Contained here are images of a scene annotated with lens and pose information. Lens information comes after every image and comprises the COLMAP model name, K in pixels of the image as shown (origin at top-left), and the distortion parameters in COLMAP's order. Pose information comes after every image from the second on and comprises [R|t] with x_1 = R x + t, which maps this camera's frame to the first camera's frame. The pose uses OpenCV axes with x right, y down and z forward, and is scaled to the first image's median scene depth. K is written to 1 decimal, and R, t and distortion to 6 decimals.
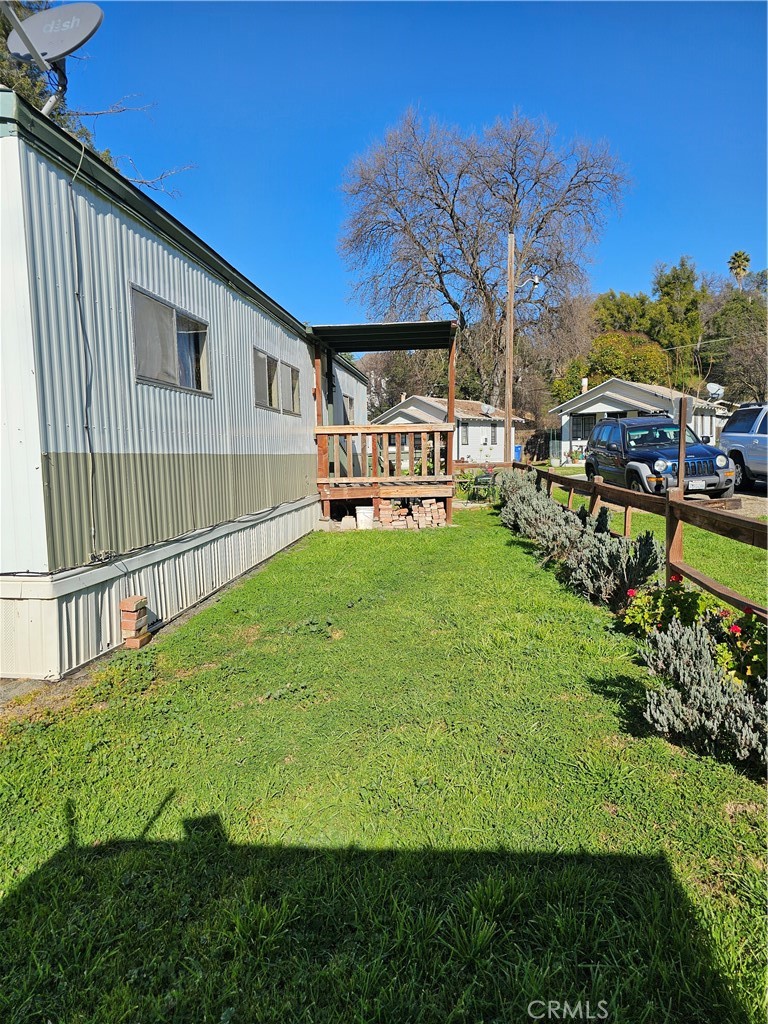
lens RADIAL K [[687.9, 0, 384.0], [0, 687.9, 512.0], [0, 0, 1]] dist [0.050763, -0.002058]
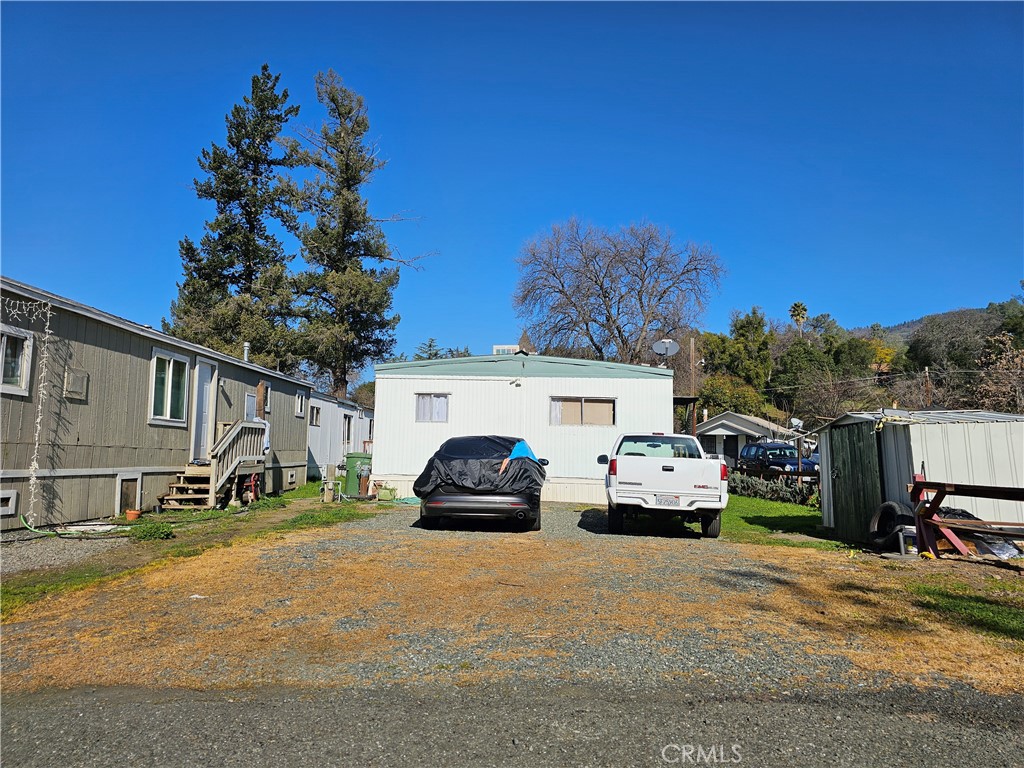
lens RADIAL K [[687.9, 0, 505.4], [0, 687.9, 398.3], [0, 0, 1]] dist [0.050763, -0.002058]
pose [[0.996996, 0.044495, 0.063394, -0.162520], [-0.032827, 0.984117, -0.174460, 0.032613], [-0.070149, 0.171855, 0.982621, -0.278394]]
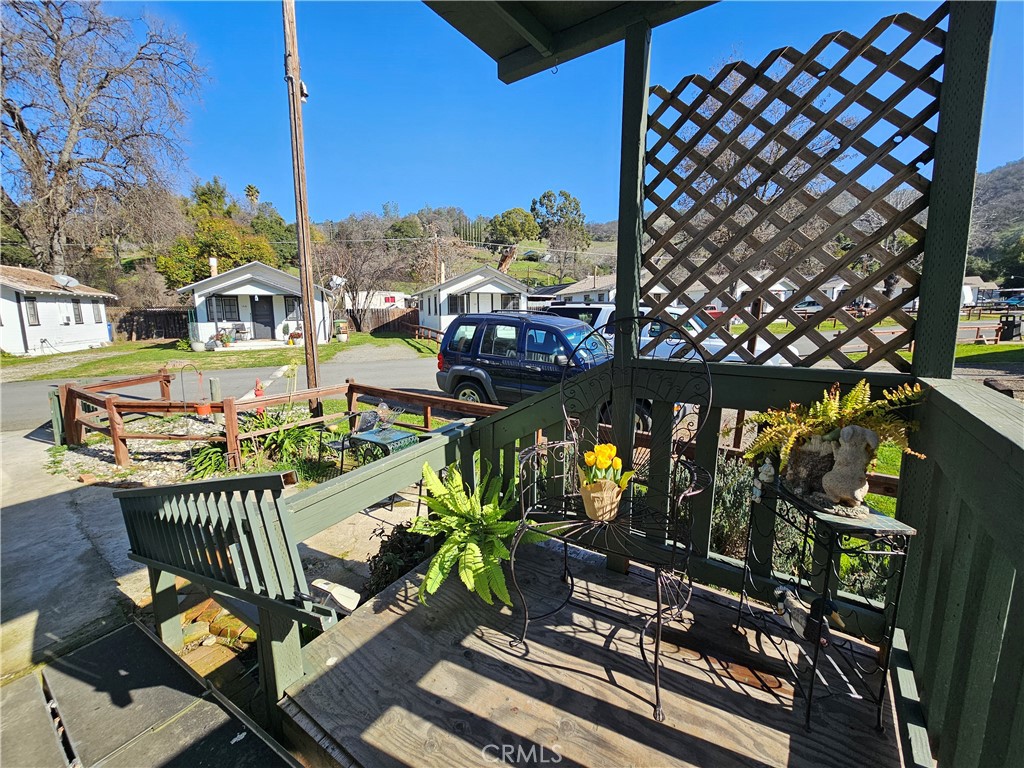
lens RADIAL K [[417.7, 0, 513.5], [0, 417.7, 372.7], [0, 0, 1]] dist [-0.002826, 0.000166]
pose [[0.502607, -0.109719, 0.857524, -0.017365], [0.074653, 0.993717, 0.083390, -0.039672], [-0.861286, 0.022104, 0.507640, 0.270864]]
